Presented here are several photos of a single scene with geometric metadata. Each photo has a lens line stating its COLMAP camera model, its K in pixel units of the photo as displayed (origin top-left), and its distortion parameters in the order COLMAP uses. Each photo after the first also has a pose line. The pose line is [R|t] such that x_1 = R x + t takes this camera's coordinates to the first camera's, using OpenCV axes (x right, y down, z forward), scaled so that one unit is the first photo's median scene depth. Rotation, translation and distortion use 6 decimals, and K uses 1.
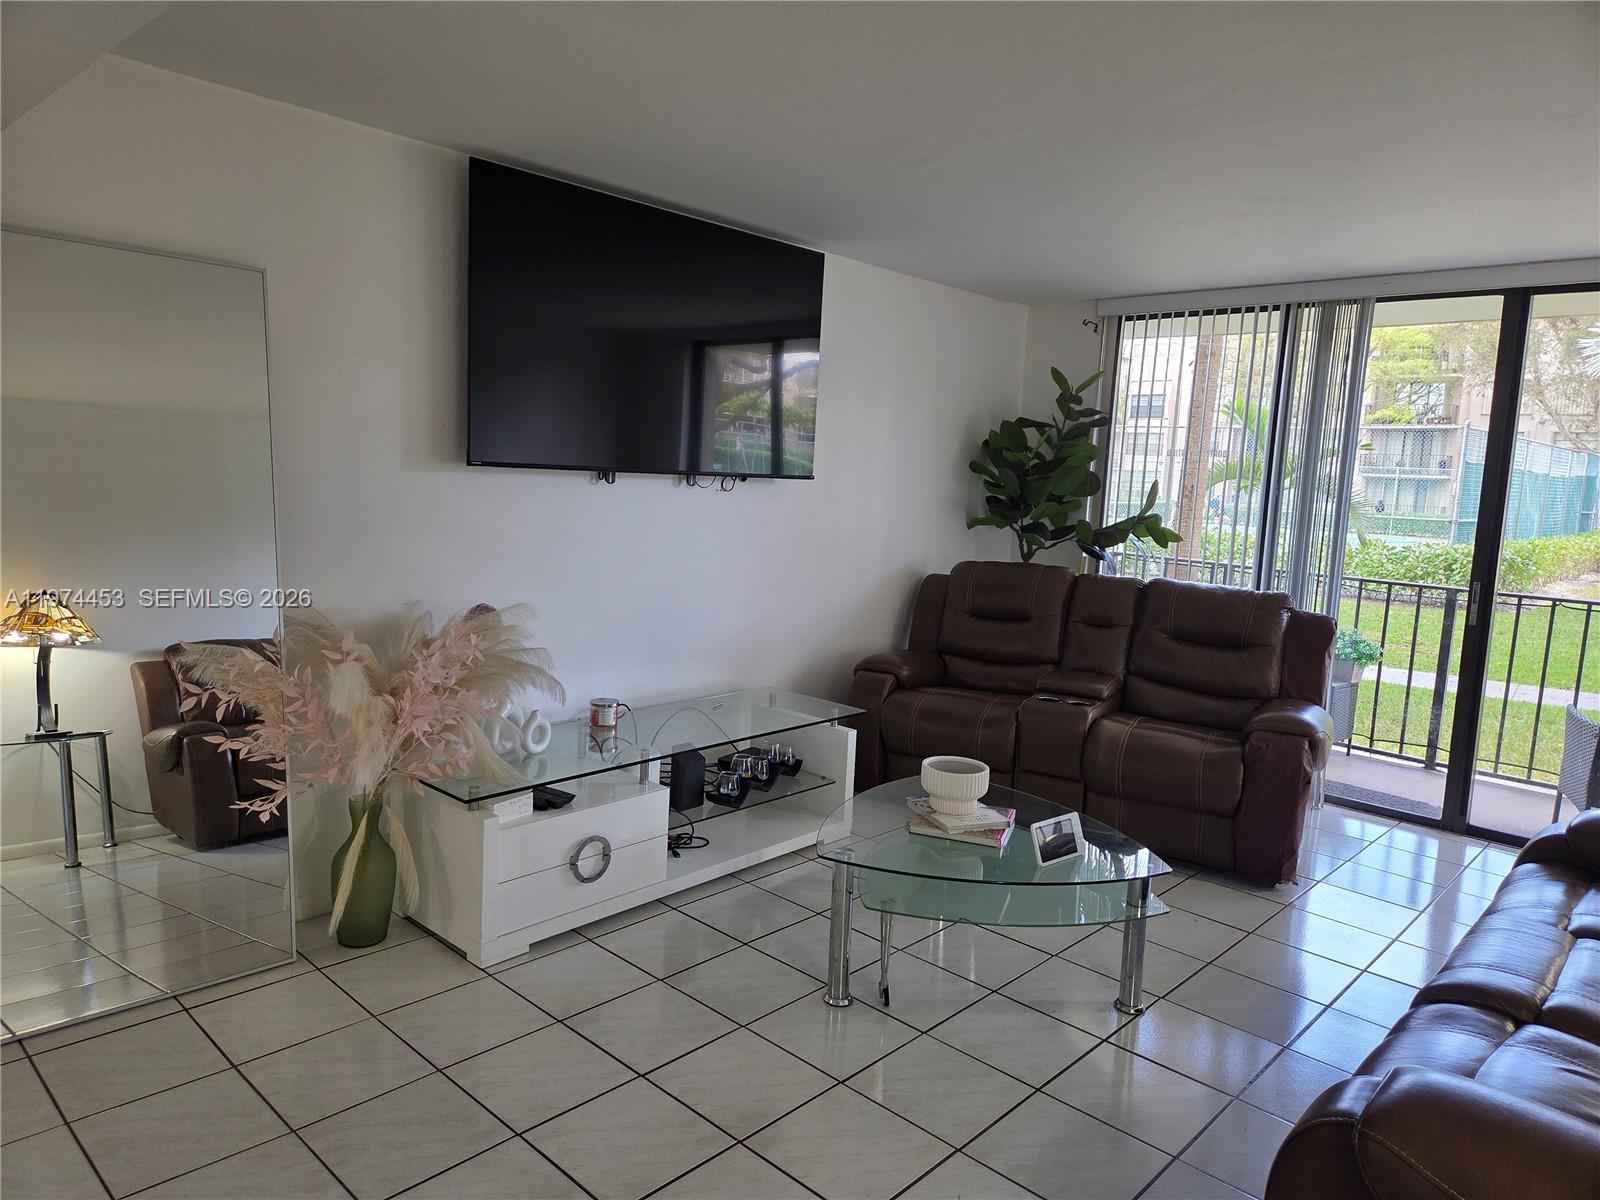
lens RADIAL K [[1066.5, 0, 800.0], [0, 1066.5, 600.0], [0, 0, 1]] dist [0.034181, -0.001677]
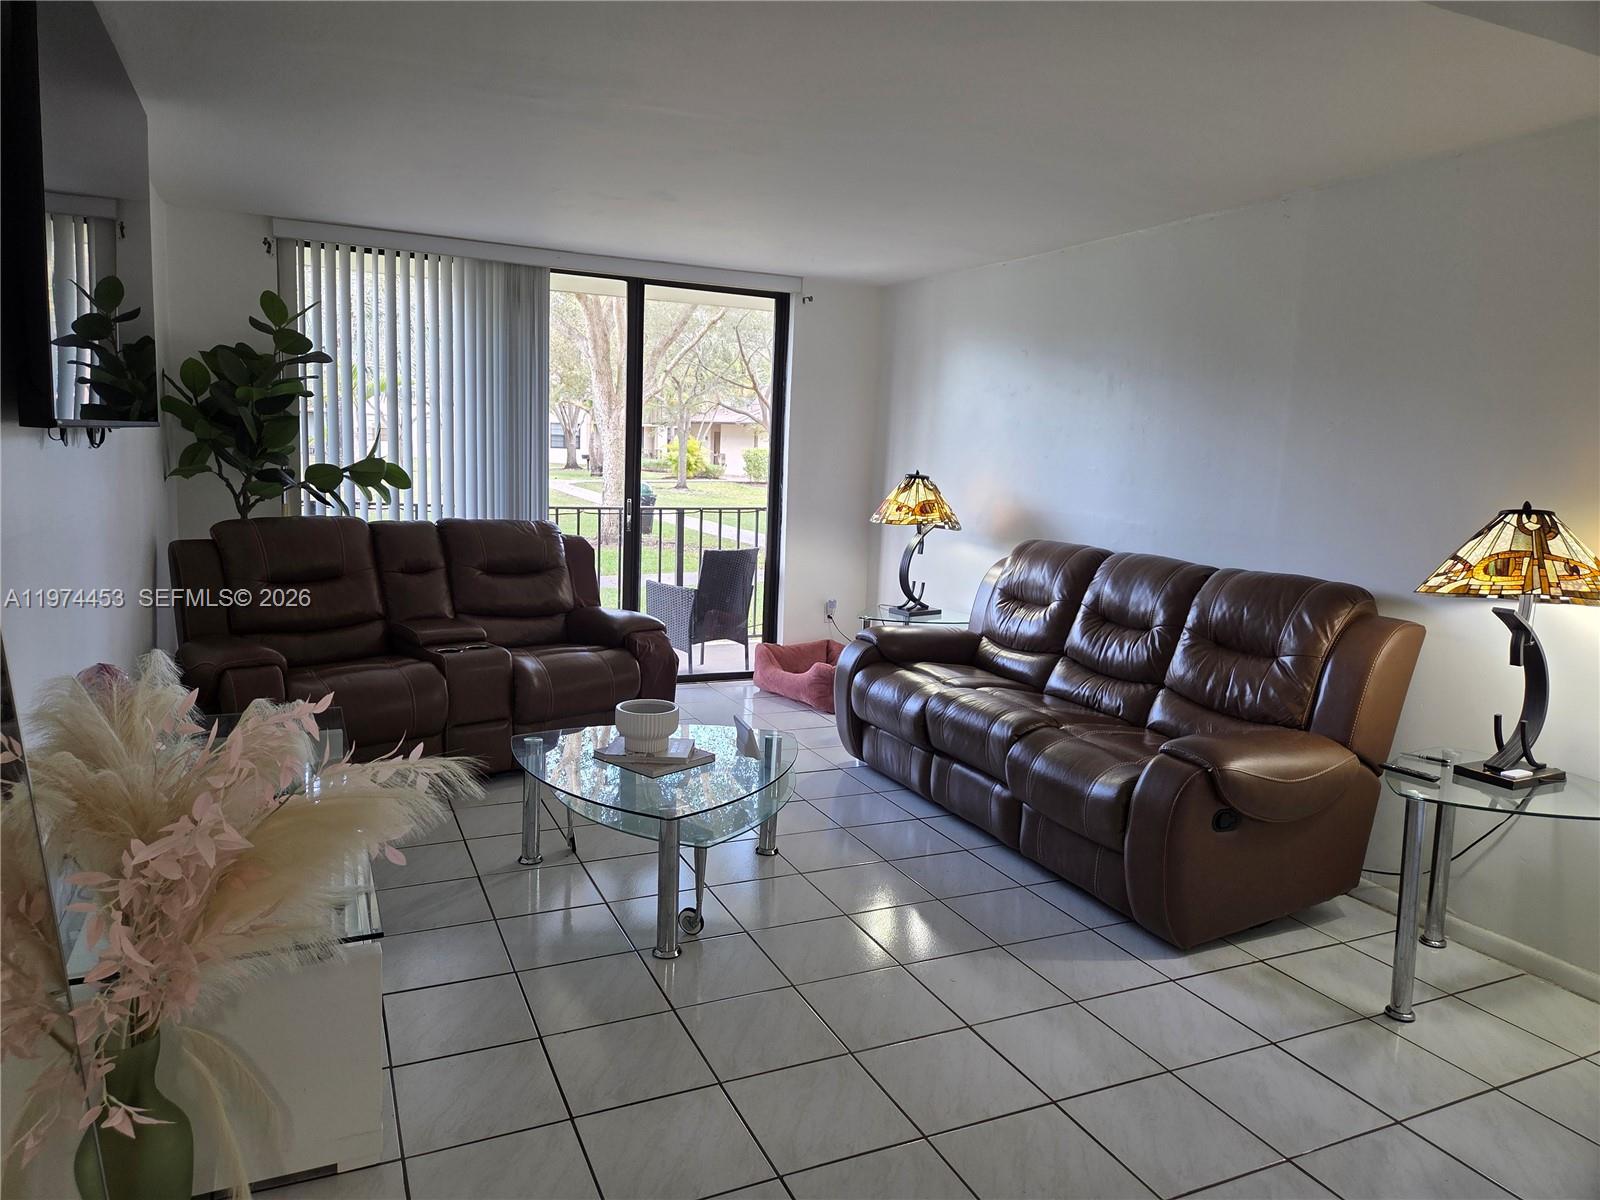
lens RADIAL K [[1066.5, 0, 800.0], [0, 1066.5, 600.0], [0, 0, 1]] dist [0.034181, -0.001677]
pose [[0.375824, -0.166530, 0.911605, -0.498828], [0.096761, 0.985395, 0.140118, -0.055297], [-0.921626, 0.035548, 0.386448, 0.290318]]
